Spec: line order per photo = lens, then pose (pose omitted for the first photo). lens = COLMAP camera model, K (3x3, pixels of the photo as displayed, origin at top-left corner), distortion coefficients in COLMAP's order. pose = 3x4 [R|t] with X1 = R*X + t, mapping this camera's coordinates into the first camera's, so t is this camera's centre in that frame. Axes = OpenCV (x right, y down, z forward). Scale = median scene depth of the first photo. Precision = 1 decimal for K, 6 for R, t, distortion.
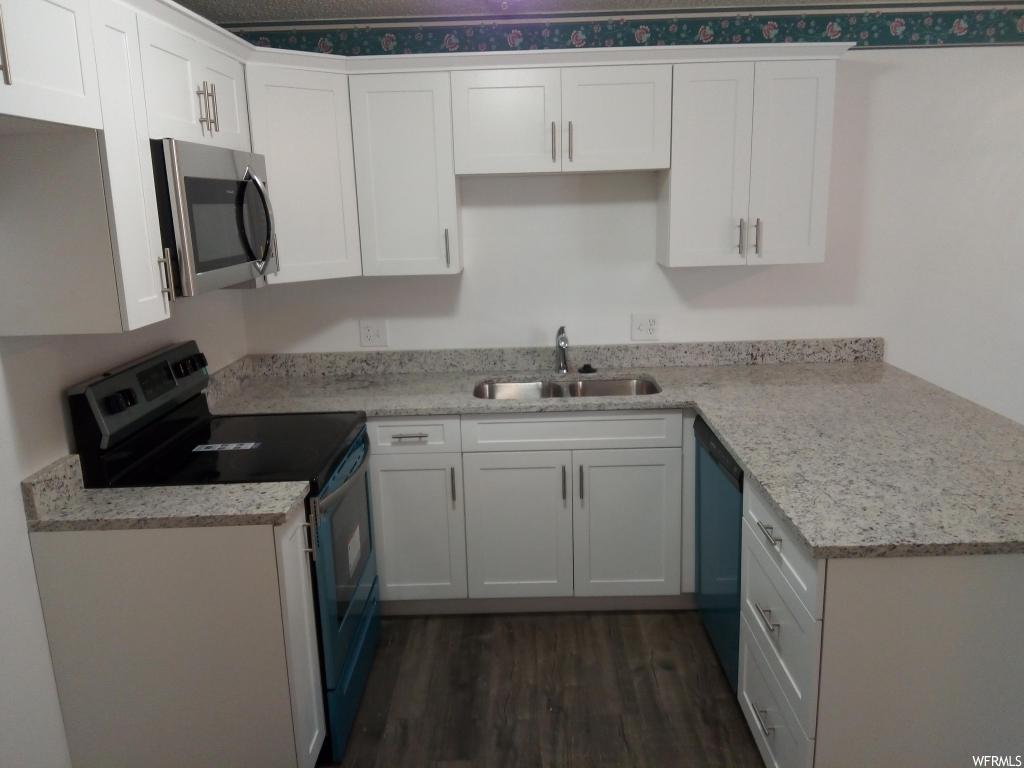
lens RADIAL K [[808.5, 0, 512.0], [0, 808.5, 384.0], [0, 0, 1]] dist [0.013425, -0.000165]
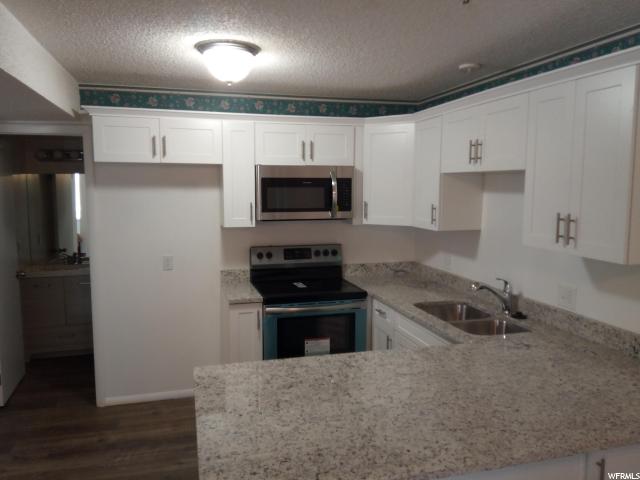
lens RADIAL K [[505.3, 0, 320.0], [0, 505.3, 240.0], [0, 0, 1]] dist [0.013425, -0.000165]
pose [[0.269988, 0.133052, -0.953626, 1.227166], [-0.219572, 0.972819, 0.073565, -0.201085], [0.937494, 0.189527, 0.291864, 0.667345]]
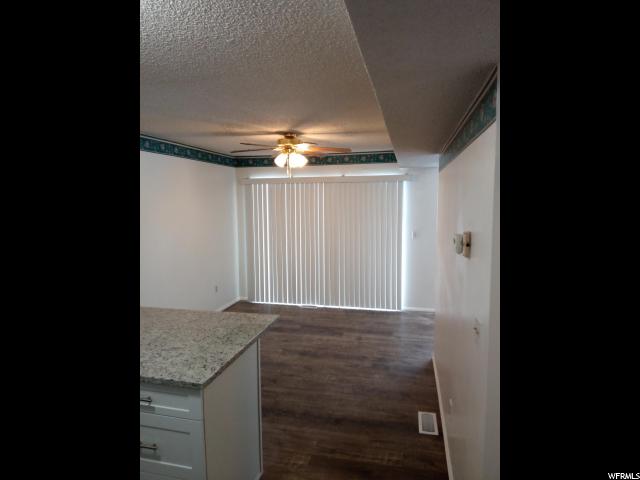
lens RADIAL K [[364.3, 0, 323.2], [0, 364.3, 243.3], [0, 0, 1]] dist [0.002664, -0.000471]
pose [[0.208442, -0.077751, 0.974939, -0.321412], [0.211596, 0.976811, 0.032661, -0.081111], [-0.954871, 0.199485, 0.220060, 0.343584]]
